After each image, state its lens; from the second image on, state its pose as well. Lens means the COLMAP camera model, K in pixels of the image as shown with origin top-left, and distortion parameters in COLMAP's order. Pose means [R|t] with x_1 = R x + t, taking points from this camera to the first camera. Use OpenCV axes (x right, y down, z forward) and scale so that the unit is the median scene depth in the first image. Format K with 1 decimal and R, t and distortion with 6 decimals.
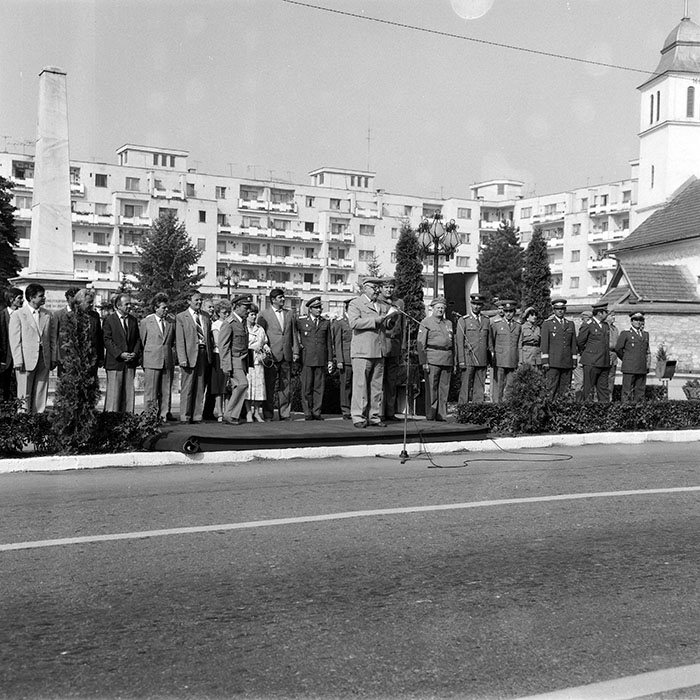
lens RADIAL K [[954.0, 0, 339.1], [0, 954.0, 351.9], [0, 0, 1]] dist [0.098245, -0.132259]
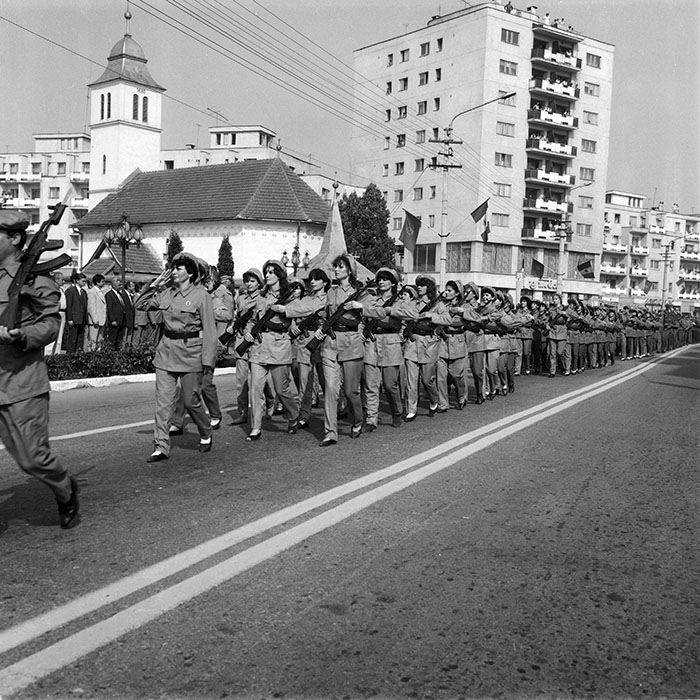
lens RADIAL K [[940.8, 0, 345.4], [0, 940.8, 351.8], [0, 0, 1]] dist [0.076544, -0.062804]
pose [[0.772736, -0.018652, 0.634453, -0.191105], [-0.009619, 0.999109, 0.041089, -0.001507], [-0.634654, -0.037854, 0.771869, -0.100107]]
